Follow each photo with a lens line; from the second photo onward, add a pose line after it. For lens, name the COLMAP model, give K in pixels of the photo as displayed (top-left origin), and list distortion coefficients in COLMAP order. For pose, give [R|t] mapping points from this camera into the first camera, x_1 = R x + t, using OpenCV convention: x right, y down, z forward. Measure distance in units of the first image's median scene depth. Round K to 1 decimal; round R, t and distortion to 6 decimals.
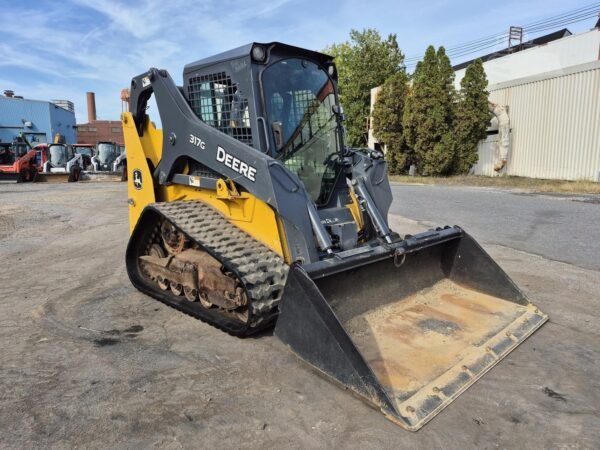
lens RADIAL K [[416.8, 0, 306.7], [0, 416.8, 224.1], [0, 0, 1]] dist [0.075263, -0.081624]
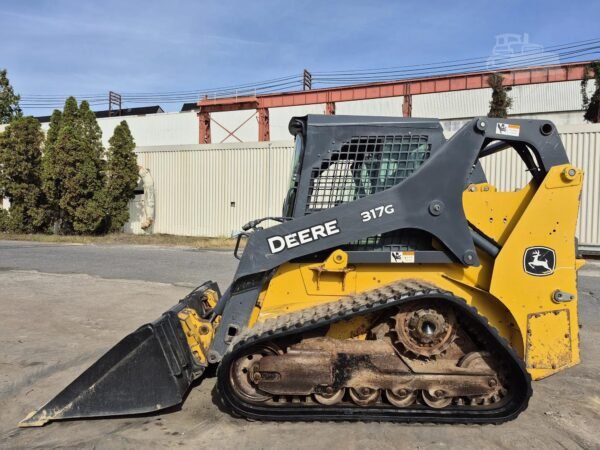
lens RADIAL K [[414.5, 0, 309.2], [0, 414.5, 228.4], [0, 0, 1]] dist [0.073358, -0.075359]
pose [[0.621722, -0.001212, 0.783237, -0.112828], [0.097170, 0.992393, -0.075597, -0.011291], [-0.777187, 0.123107, 0.617110, 0.051348]]
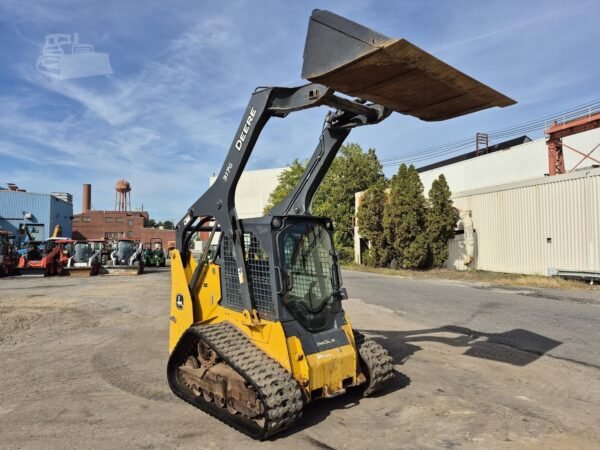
lens RADIAL K [[416.8, 0, 306.7], [0, 416.8, 224.1], [0, 0, 1]] dist [0.075263, -0.081624]
pose [[0.999527, 0.003008, 0.030601, -0.022636], [0.003319, 0.978830, -0.204646, -0.001784], [-0.030569, 0.204650, 0.978358, -0.148347]]
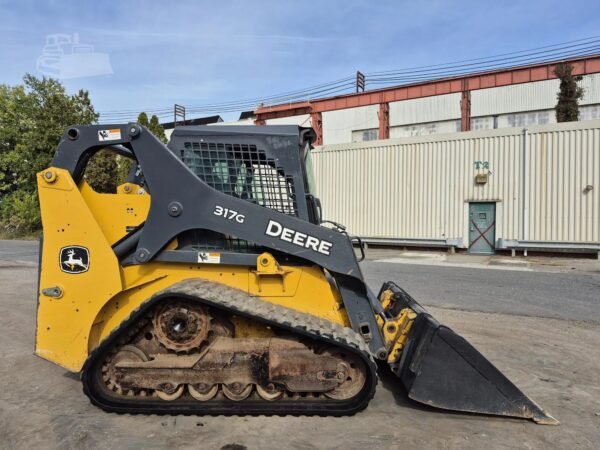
lens RADIAL K [[416.4, 0, 301.8], [0, 416.4, 221.0], [0, 0, 1]] dist [0.072754, -0.081882]
pose [[0.731283, 0.007265, 0.682036, -0.122783], [0.094761, 0.989164, -0.112139, -0.010595], [-0.675460, 0.146636, 0.722670, 0.039539]]
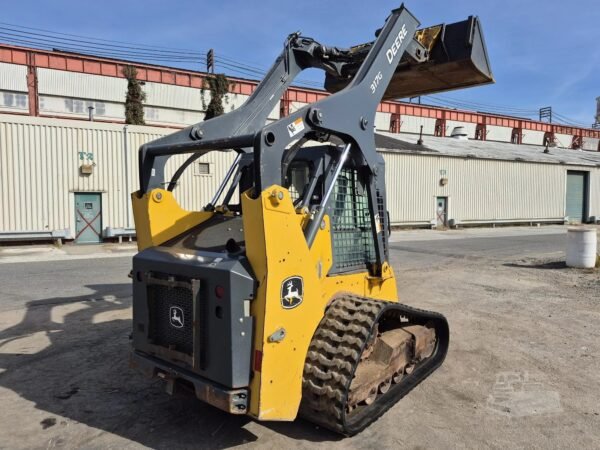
lens RADIAL K [[416.8, 0, 306.7], [0, 416.8, 224.1], [0, 0, 1]] dist [0.075263, -0.081624]
pose [[-0.187098, -0.040875, 0.981490, -0.216125], [0.154435, 0.985486, 0.070481, -0.036703], [-0.970126, 0.164763, -0.178070, 0.130411]]
